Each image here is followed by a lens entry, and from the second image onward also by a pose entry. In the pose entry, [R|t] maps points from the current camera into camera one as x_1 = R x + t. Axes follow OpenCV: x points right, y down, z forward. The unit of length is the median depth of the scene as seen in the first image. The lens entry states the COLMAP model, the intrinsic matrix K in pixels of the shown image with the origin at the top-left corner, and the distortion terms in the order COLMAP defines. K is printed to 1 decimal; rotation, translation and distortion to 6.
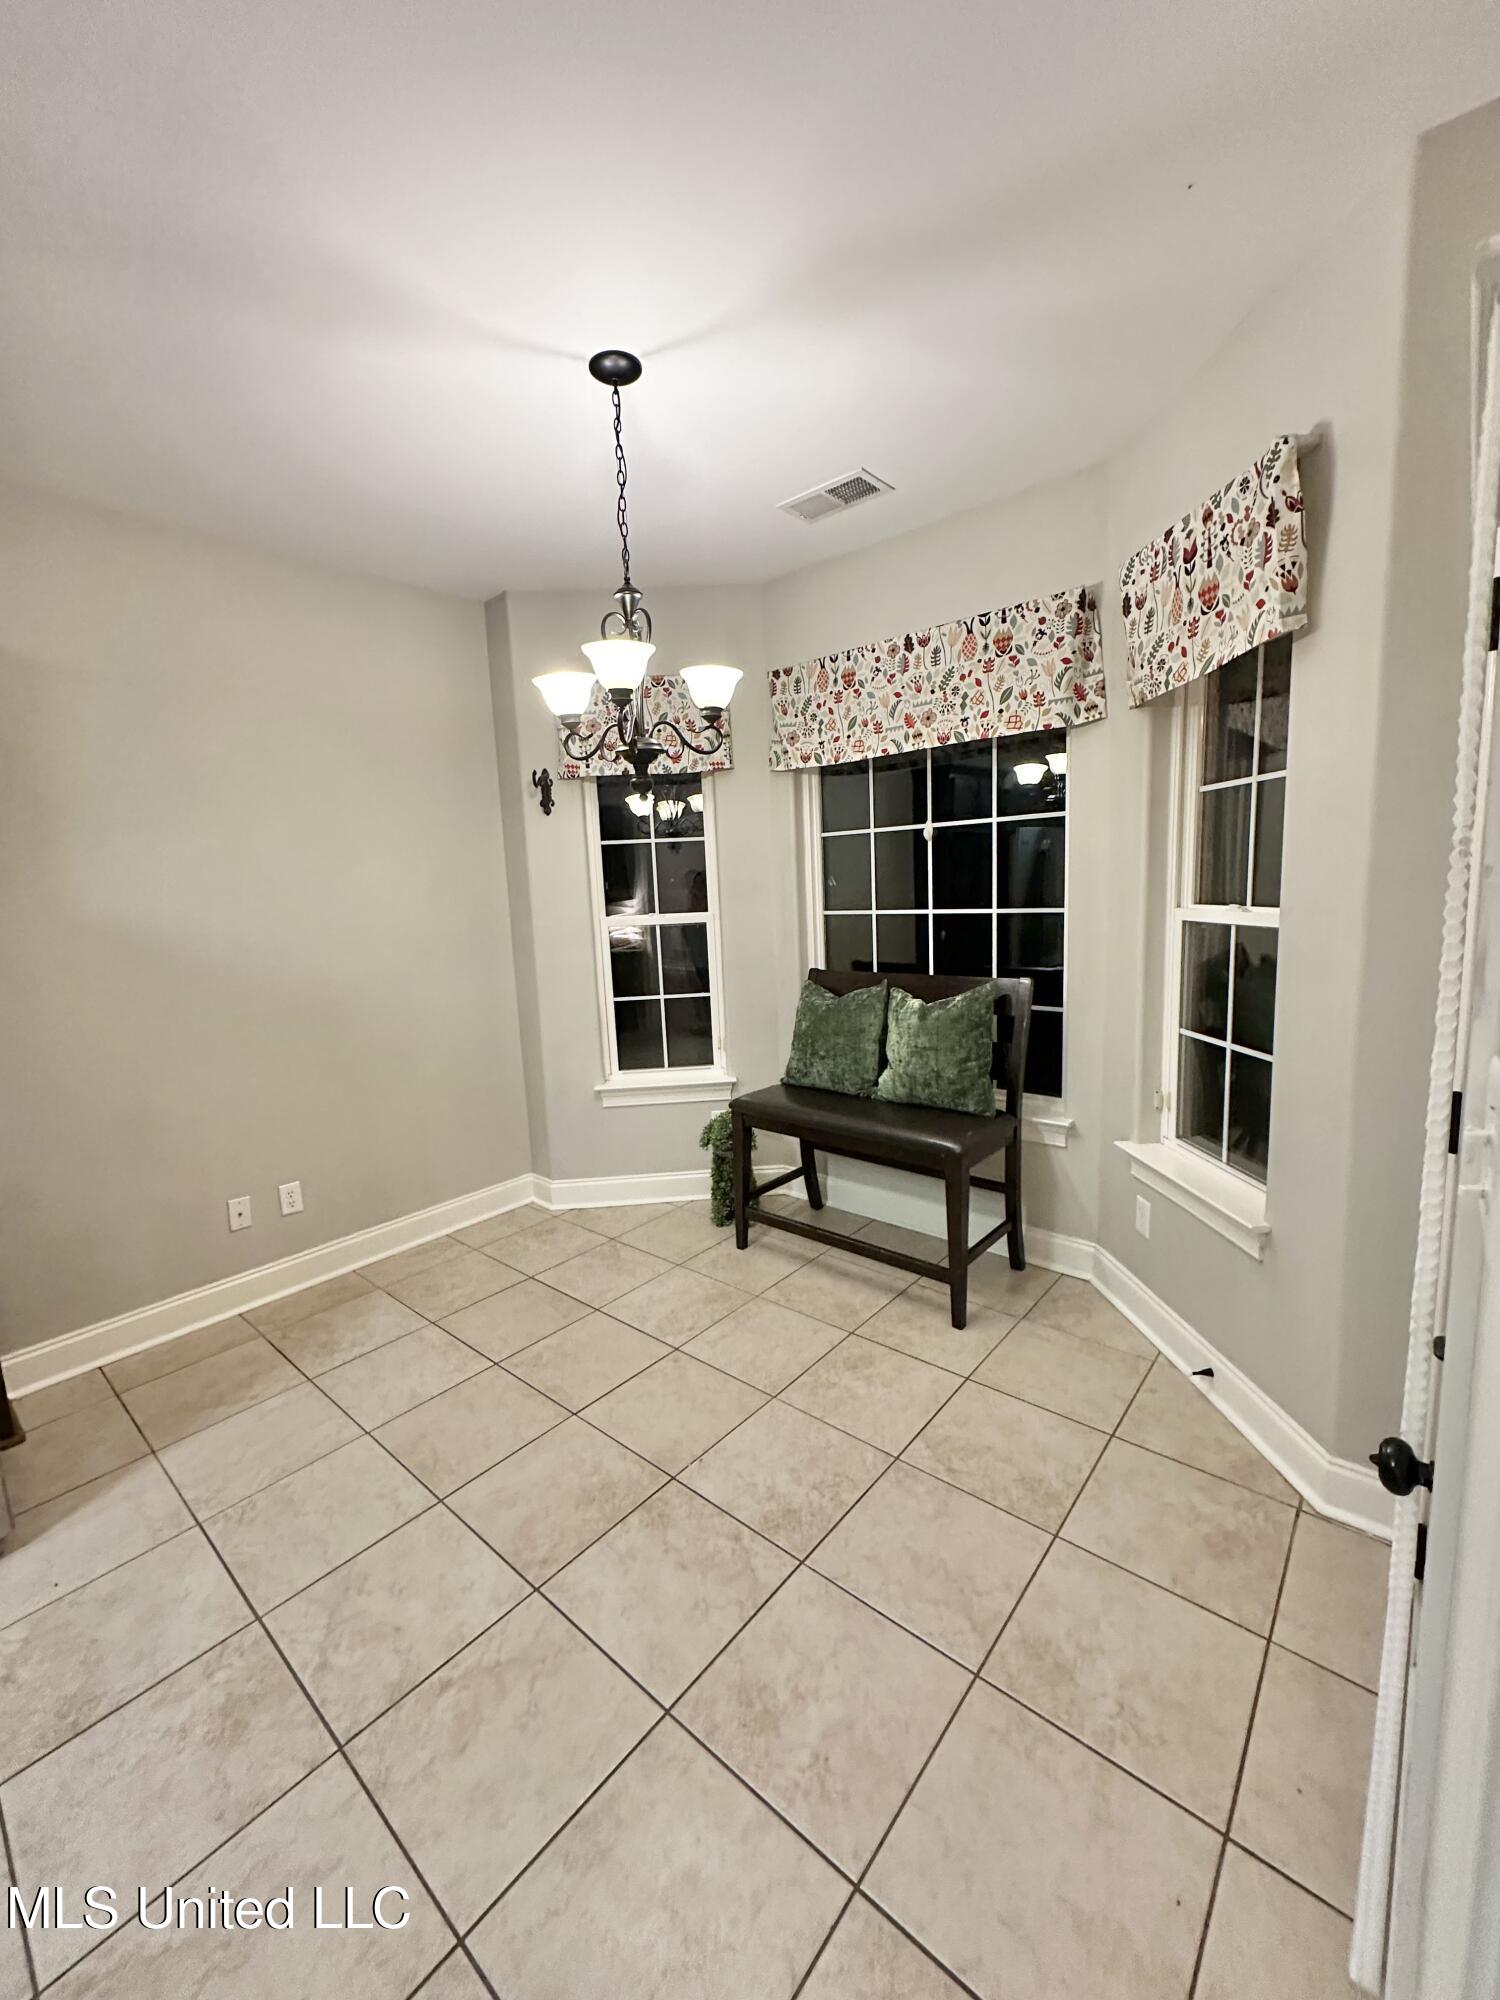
lens RADIAL K [[795.6, 0, 755.1], [0, 795.6, 997.3], [0, 0, 1]] dist [-0.002840, 0.000801]
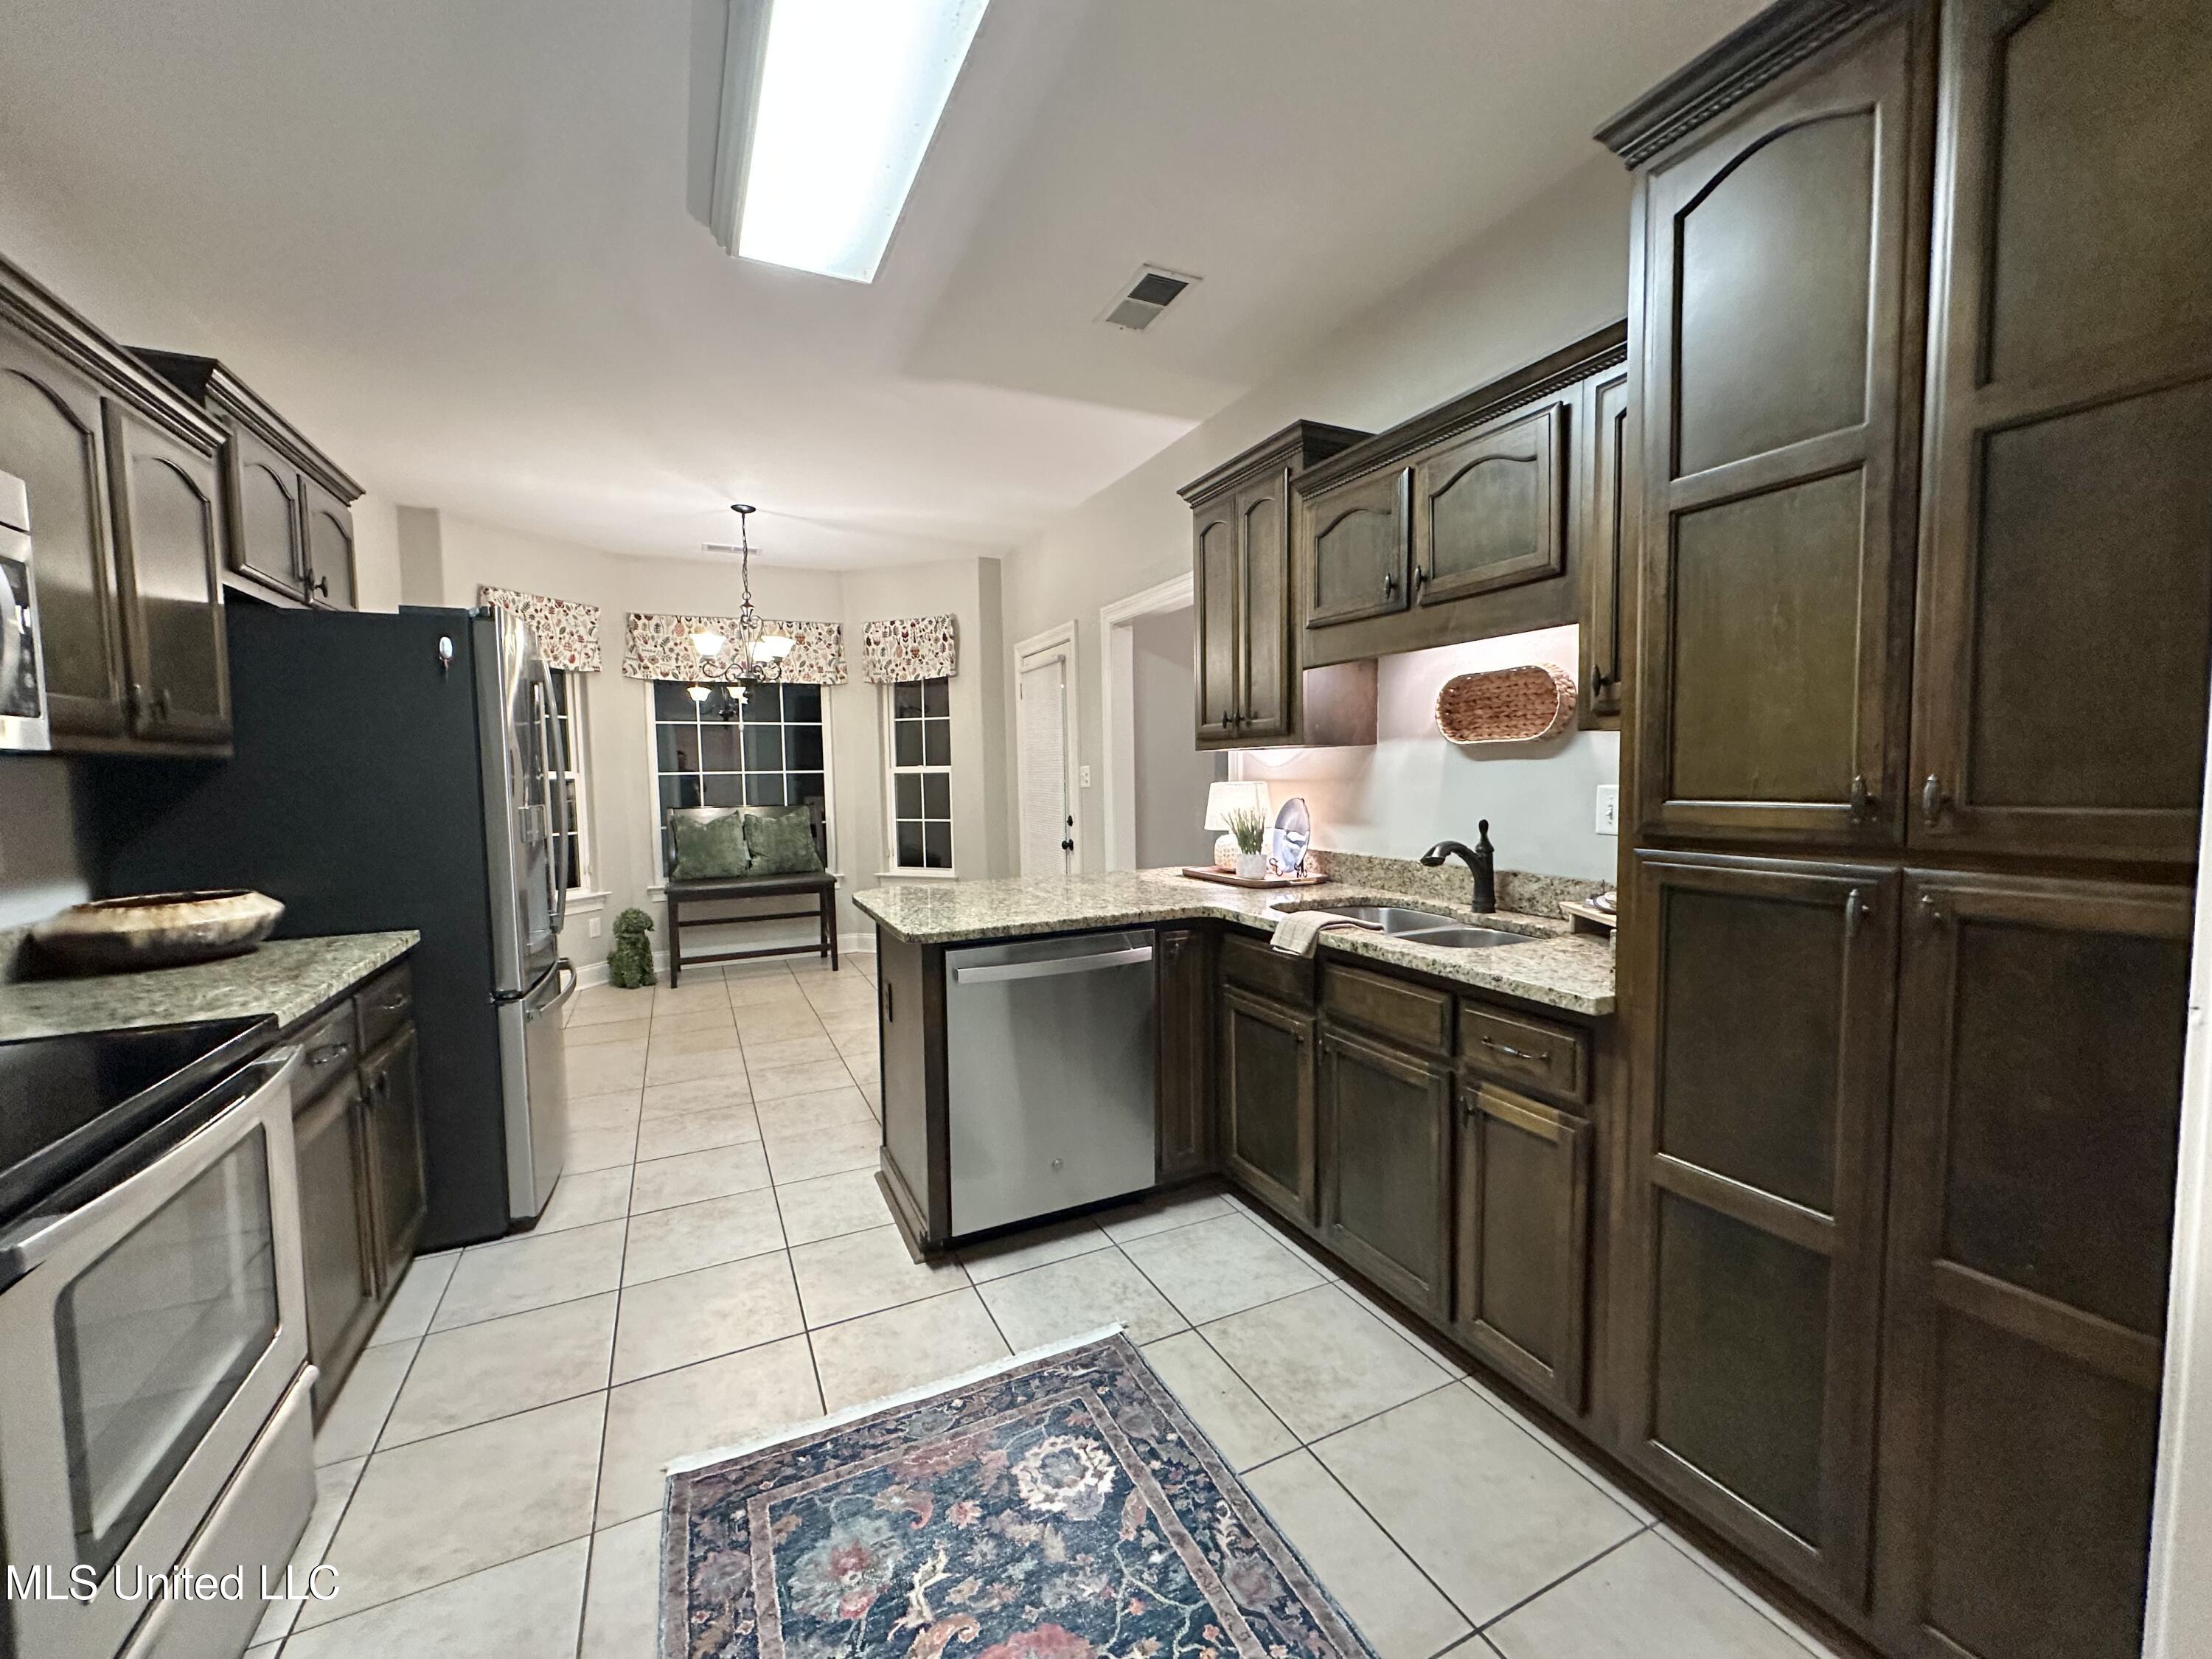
lens RADIAL K [[879.9, 0, 1105.5], [0, 879.9, 830.8], [0, 0, 1]] dist [-0.002840, 0.000801]
pose [[0.400712, -0.026074, 0.915833, -1.527023], [0.130497, 0.991028, -0.028882, 0.218641], [-0.906863, 0.131087, 0.400519, -0.572483]]
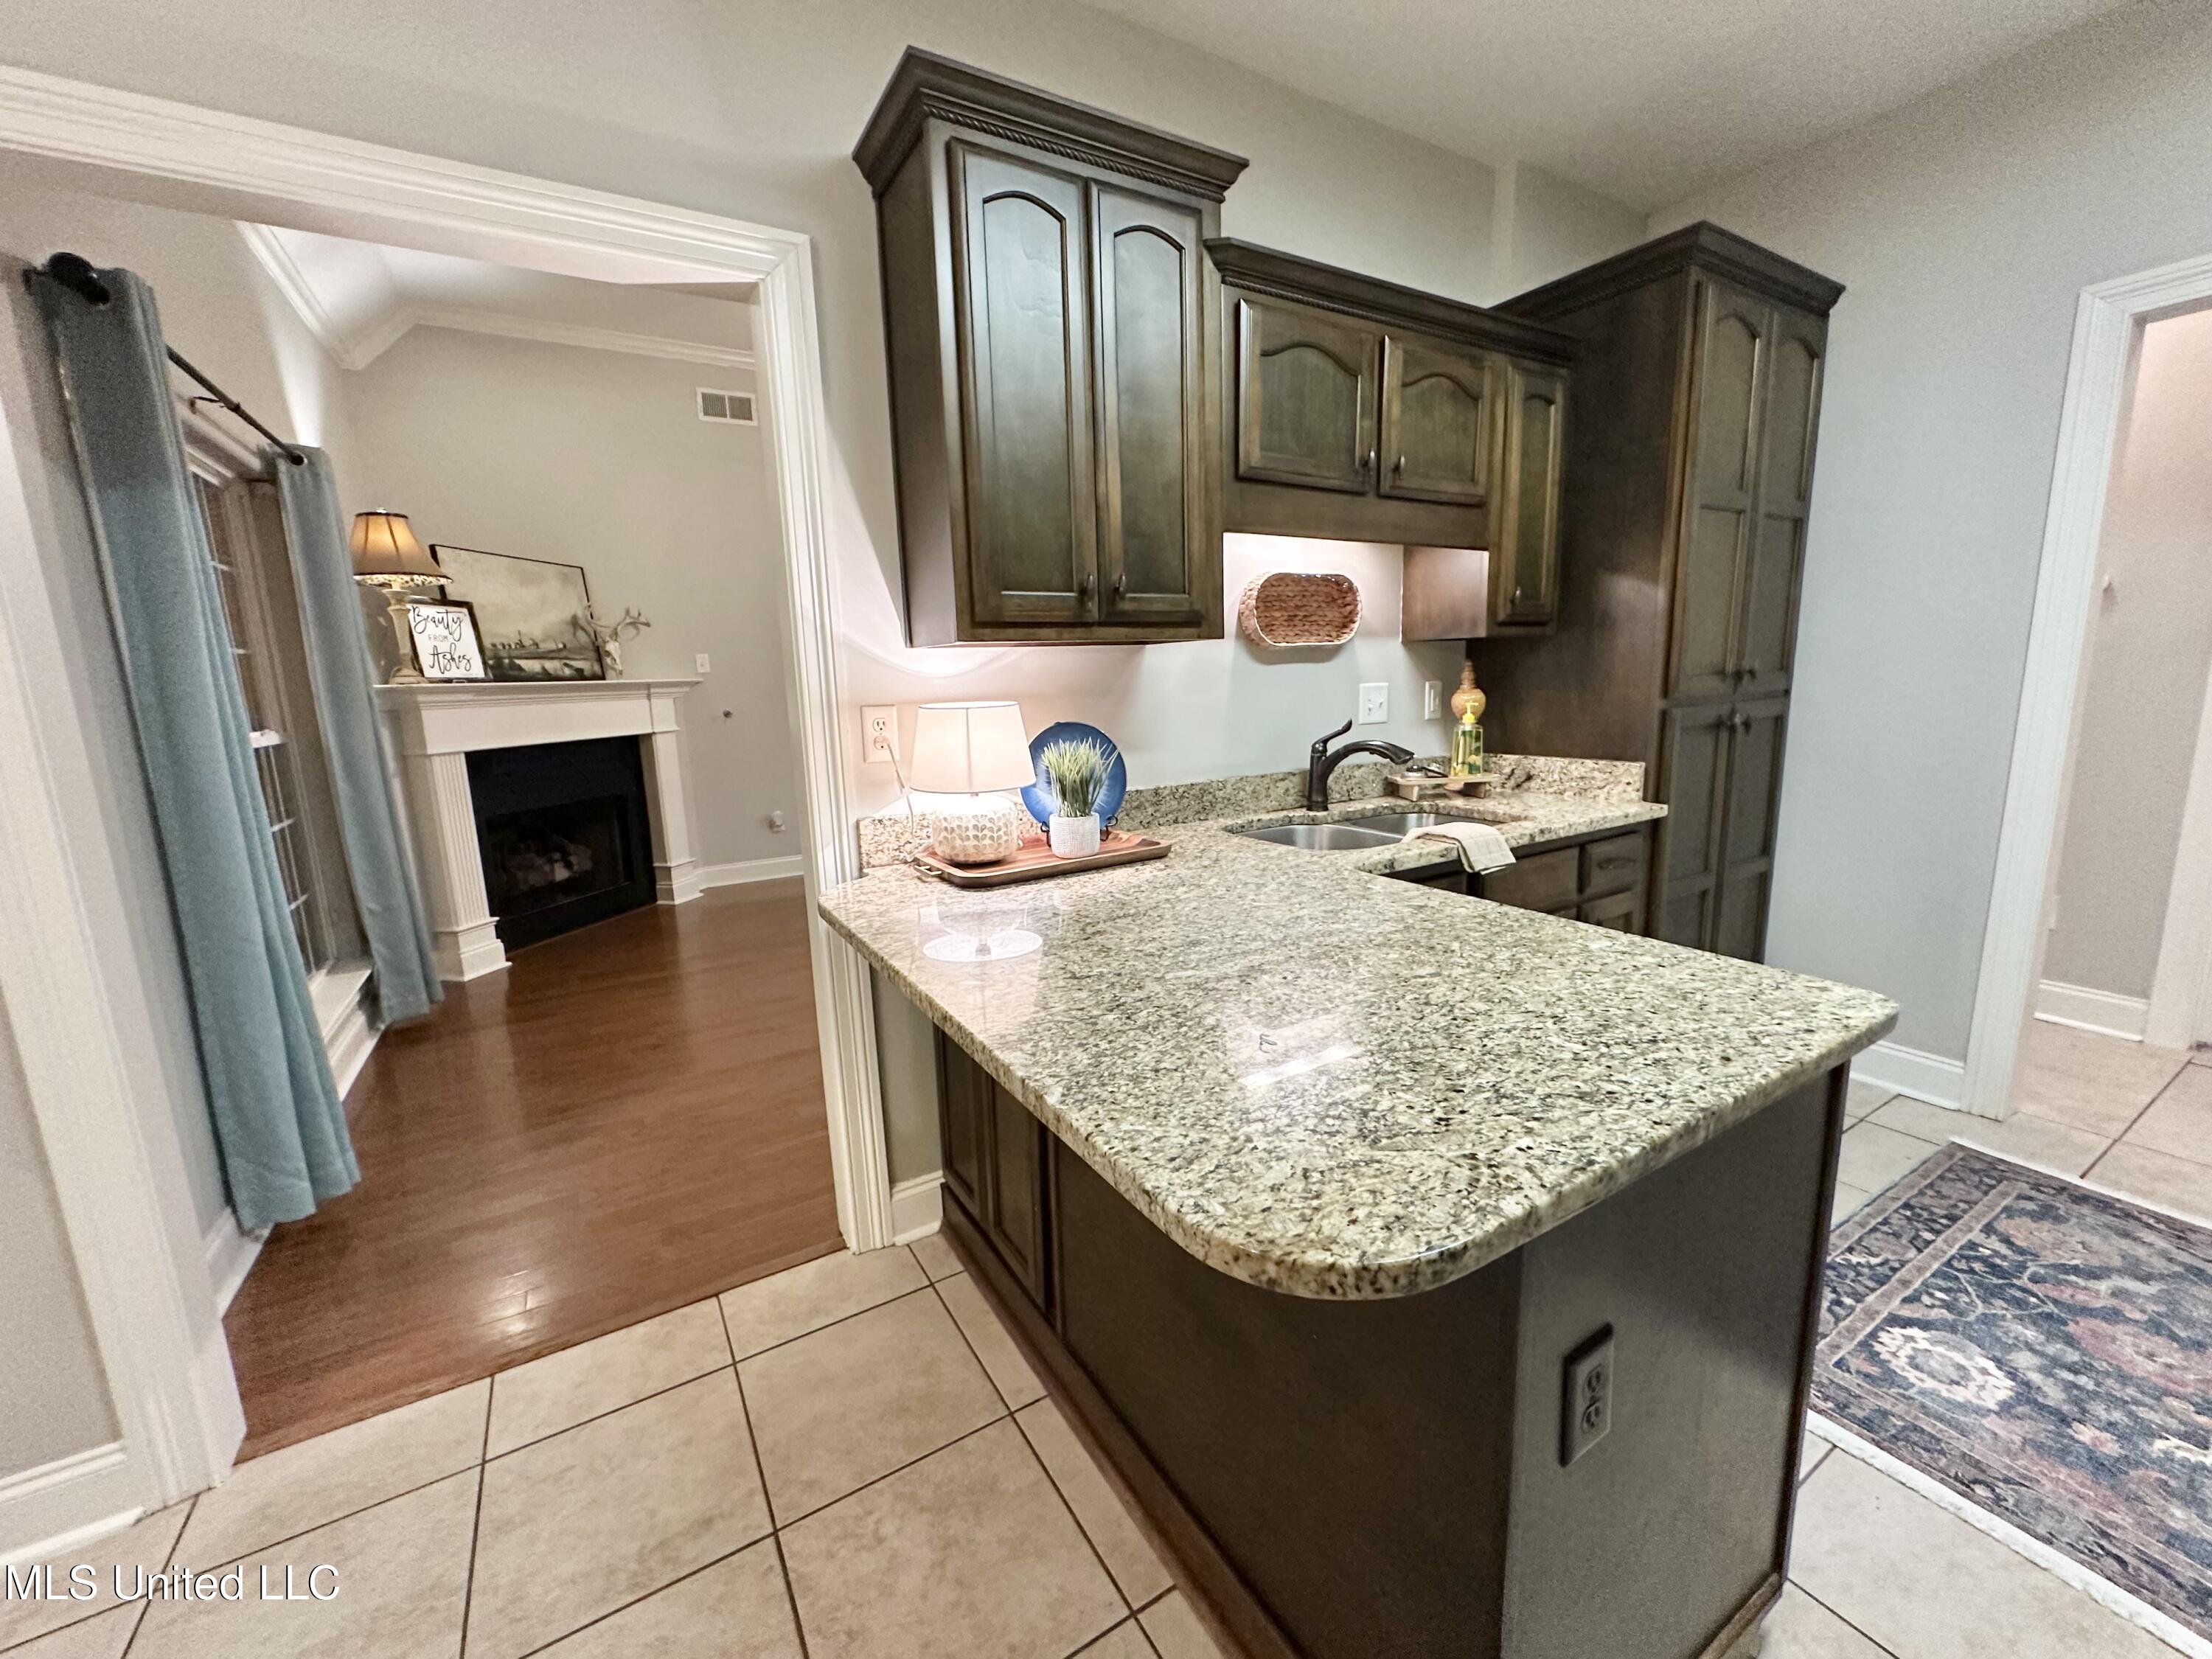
lens RADIAL K [[879.9, 0, 1104.9], [0, 879.9, 829.4], [0, 0, 1]] dist [-0.002840, 0.000801]
pose [[-0.946442, 0.019020, 0.322313, -0.617860], [0.118860, 0.948683, 0.293040, 0.039141], [-0.300199, 0.315656, -0.900135, 0.387960]]
